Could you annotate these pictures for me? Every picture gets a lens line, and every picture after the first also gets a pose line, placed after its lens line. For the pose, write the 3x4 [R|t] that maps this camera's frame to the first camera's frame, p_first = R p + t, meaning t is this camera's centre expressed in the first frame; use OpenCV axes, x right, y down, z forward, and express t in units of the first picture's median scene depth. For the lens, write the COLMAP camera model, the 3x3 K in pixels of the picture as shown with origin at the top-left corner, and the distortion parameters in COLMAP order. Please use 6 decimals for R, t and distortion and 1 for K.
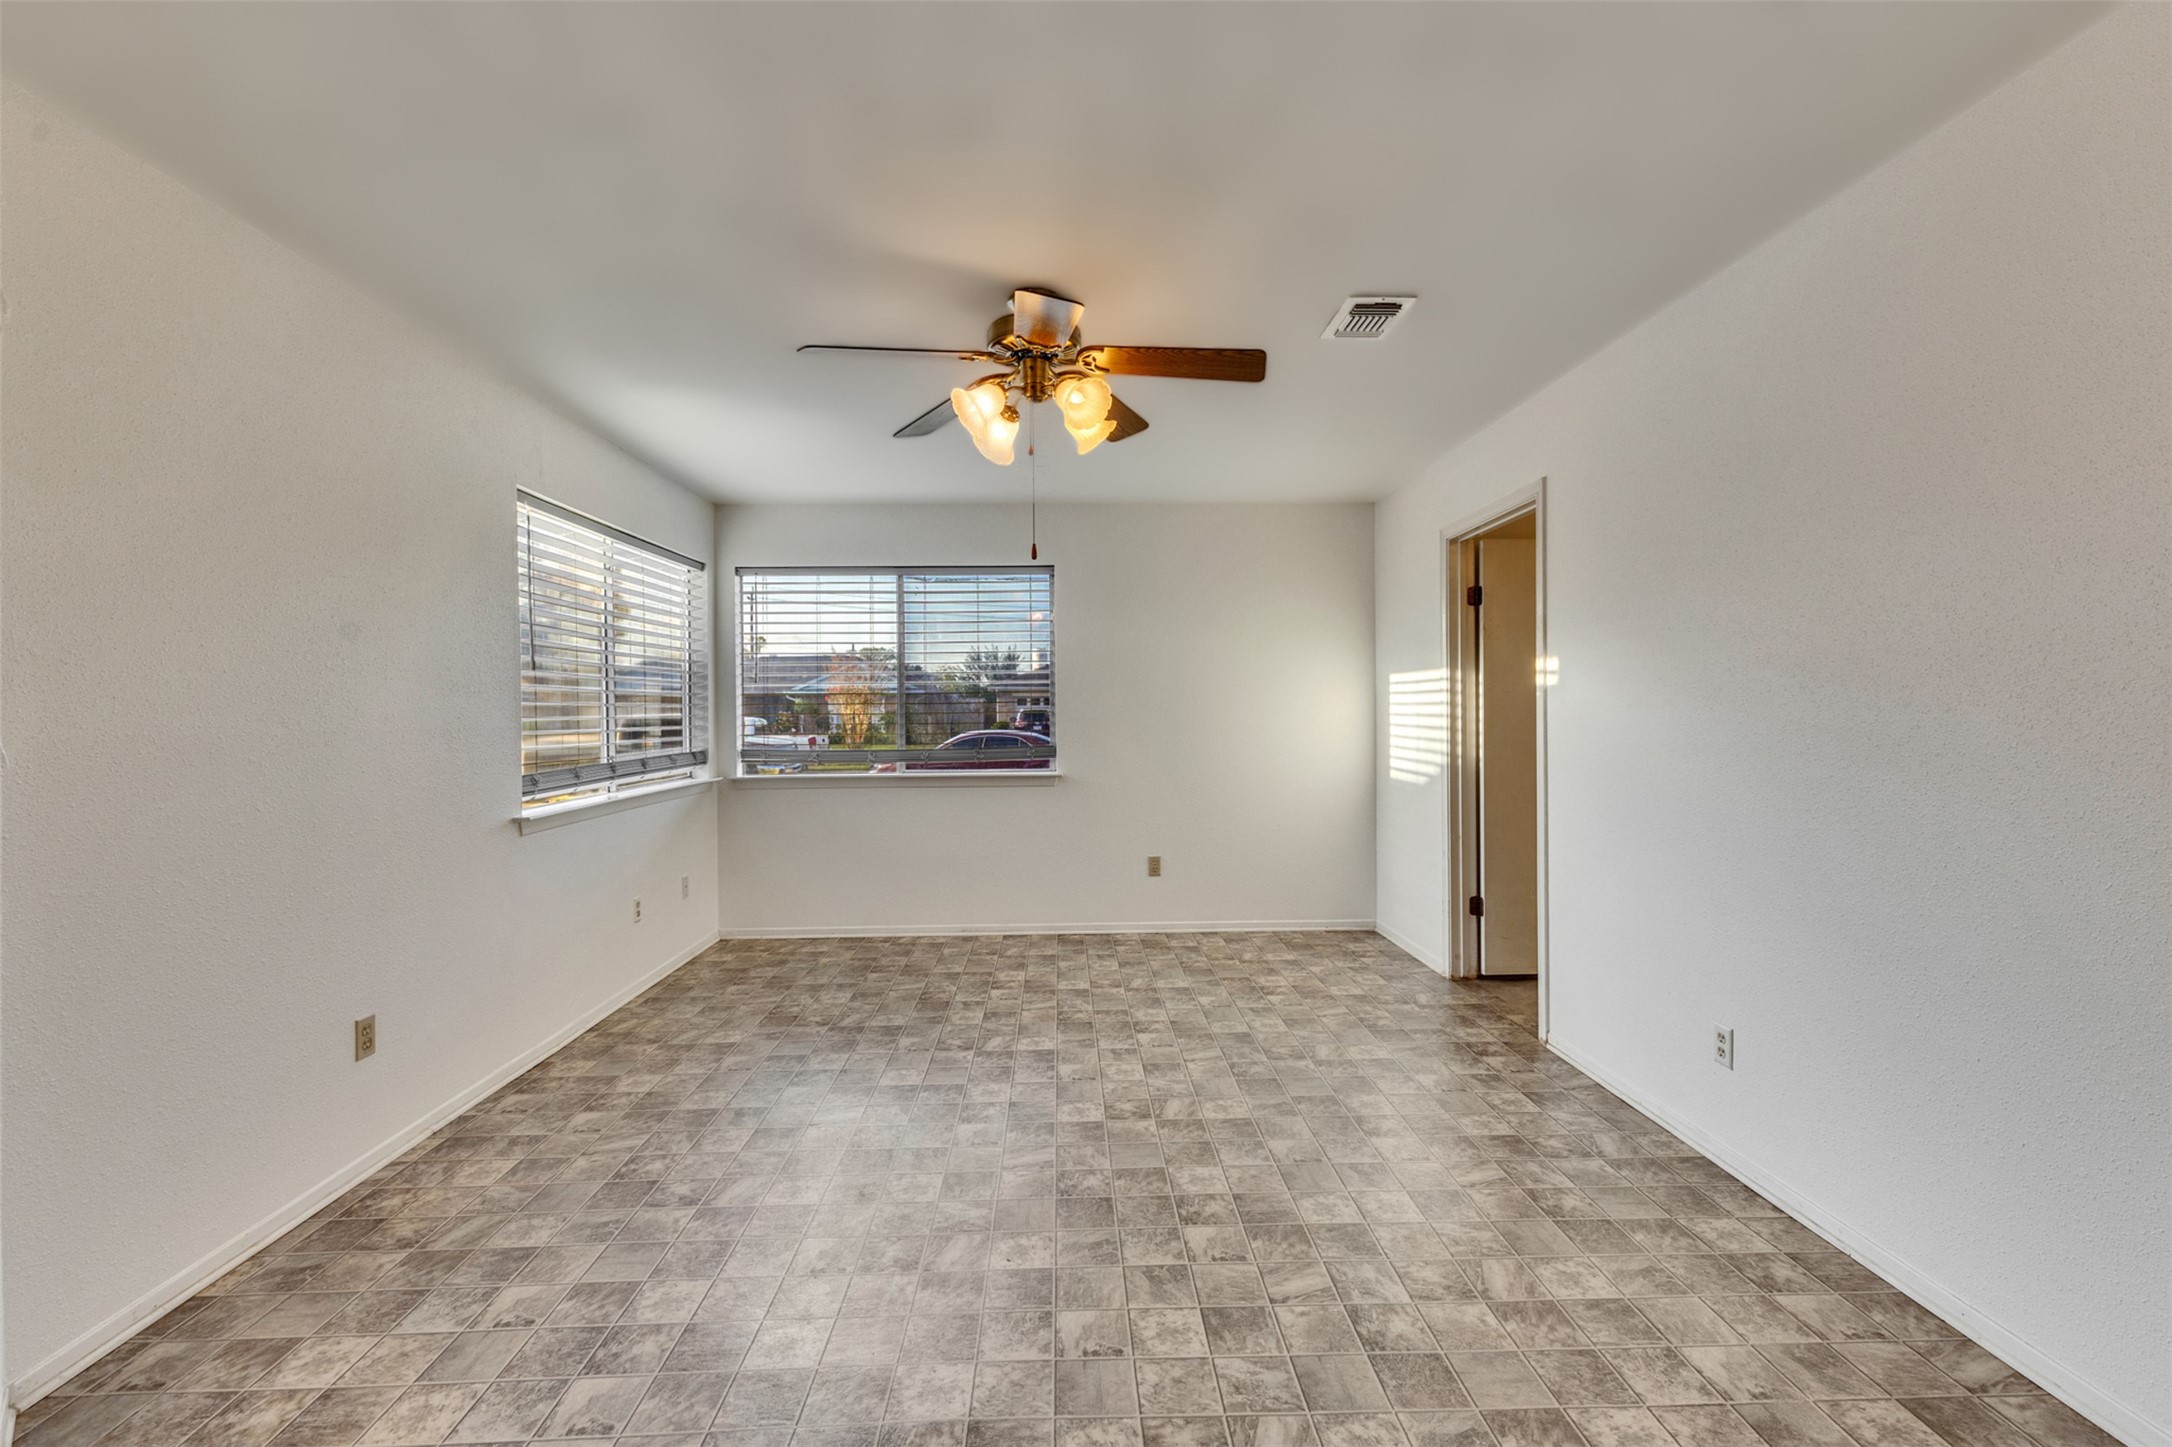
lens RADIAL K [[933.3, 0, 1089.2], [0, 933.3, 712.2], [0, 0, 1]] dist [0.015728, -0.004538]
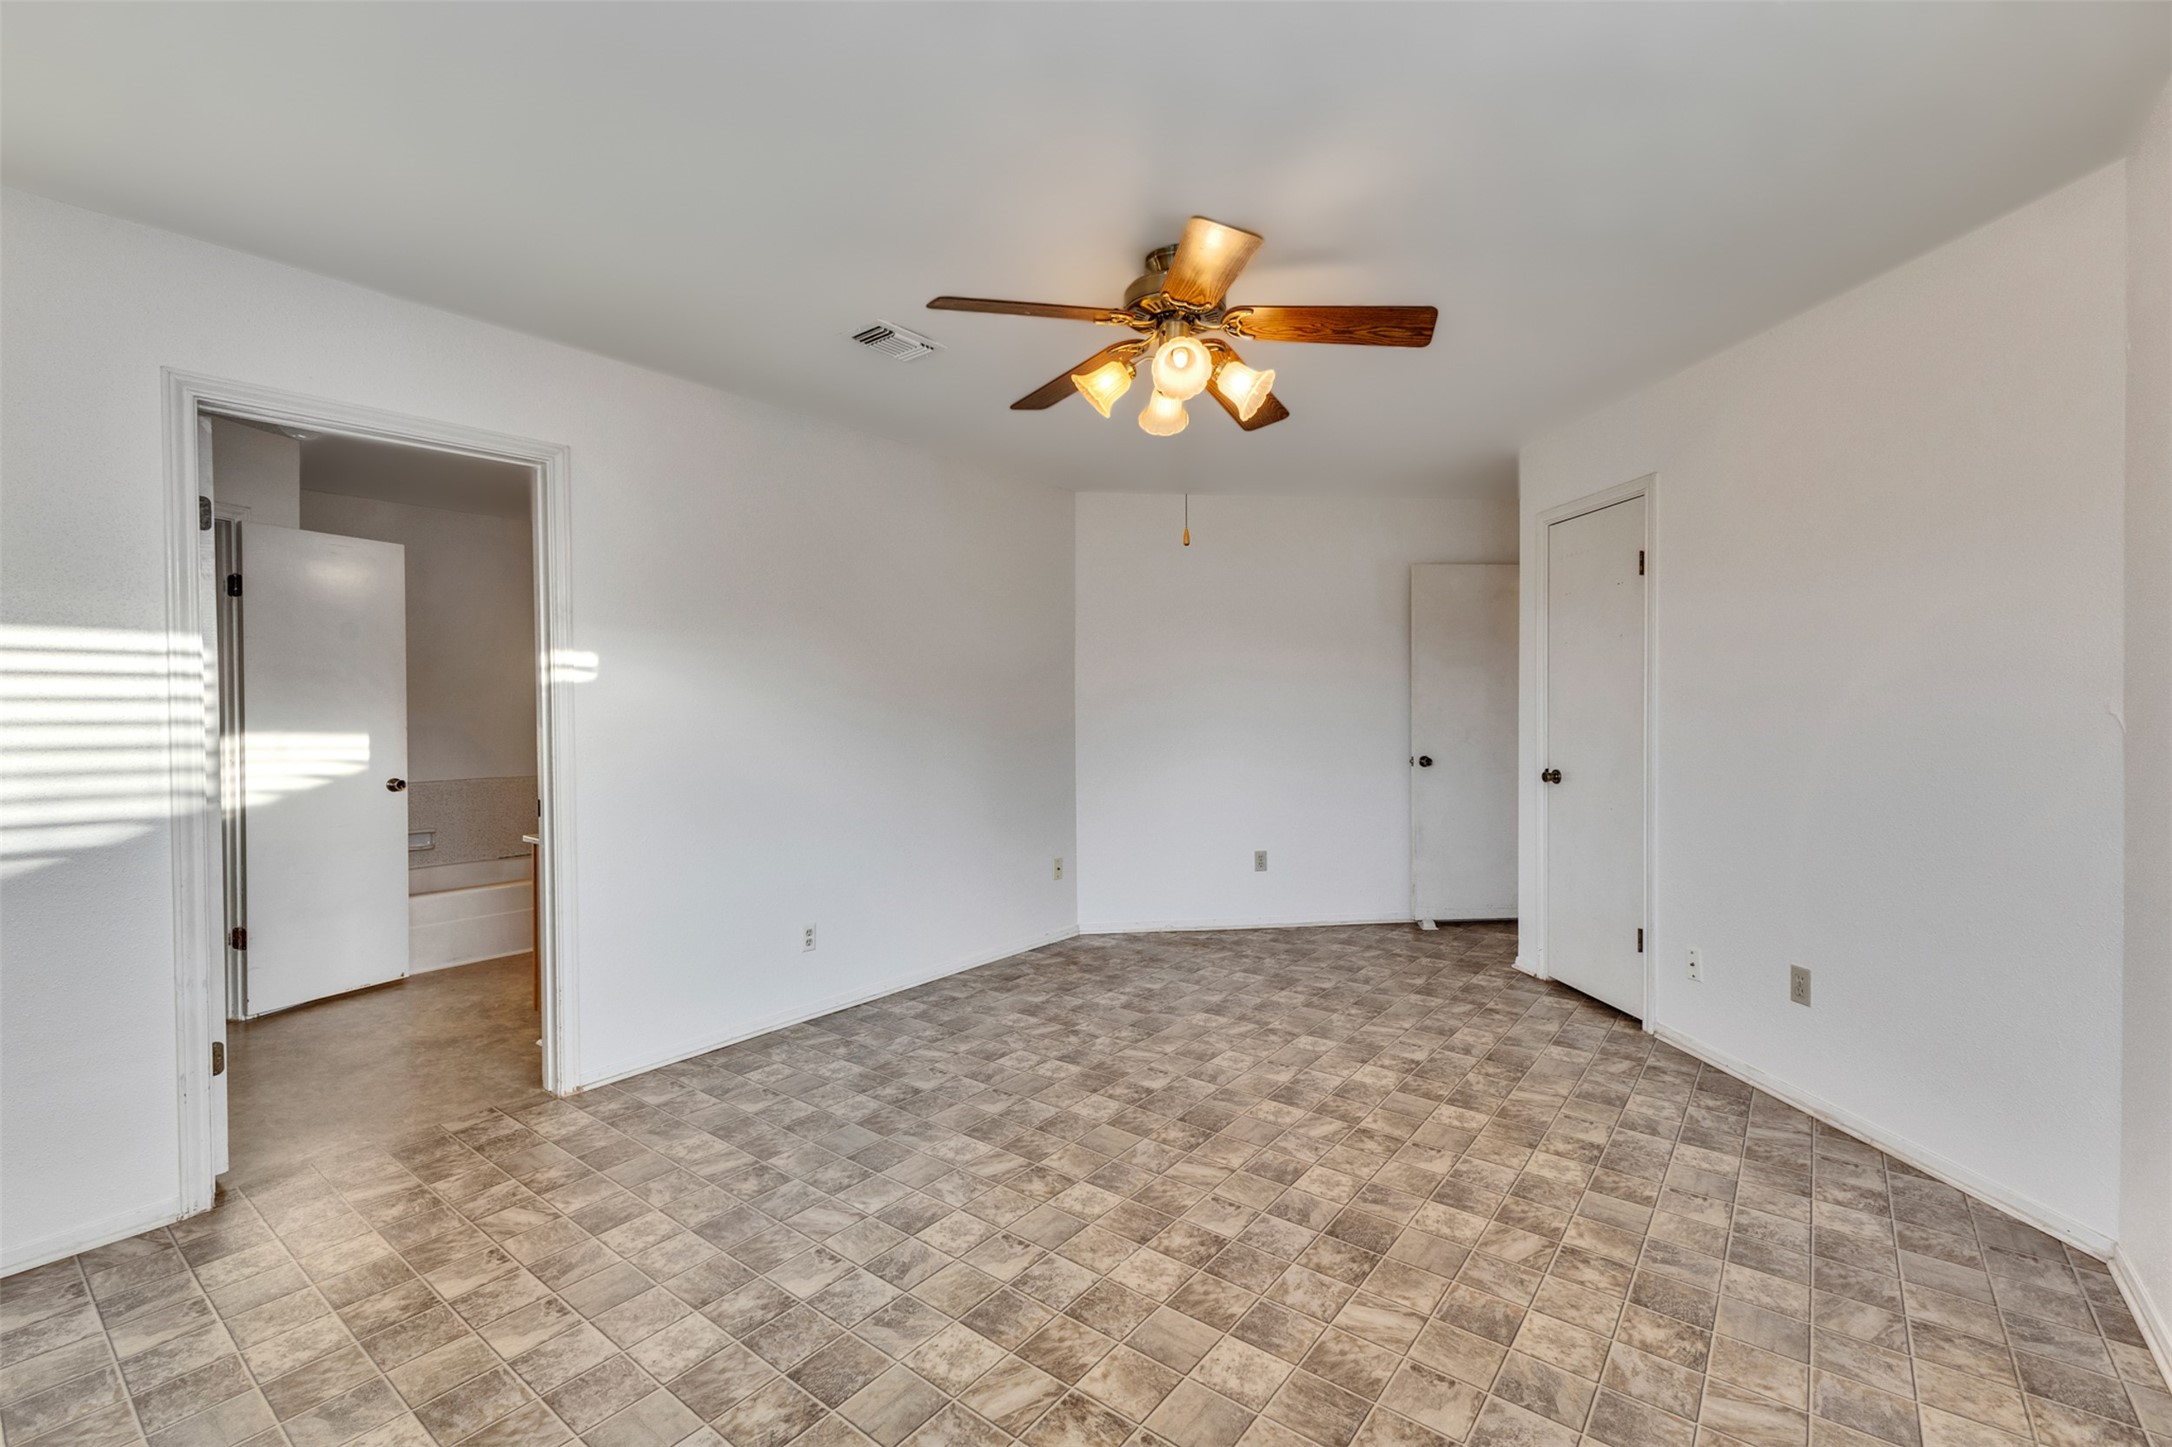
lens RADIAL K [[933.3, 0, 1086.9], [0, 933.3, 725.8], [0, 0, 1]] dist [0.015728, -0.004538]
pose [[-0.767604, 0.001289, 0.640923, -0.587102], [0.014002, 0.999793, 0.014759, 0.006410], [-0.640772, 0.020303, -0.767463, 1.795245]]
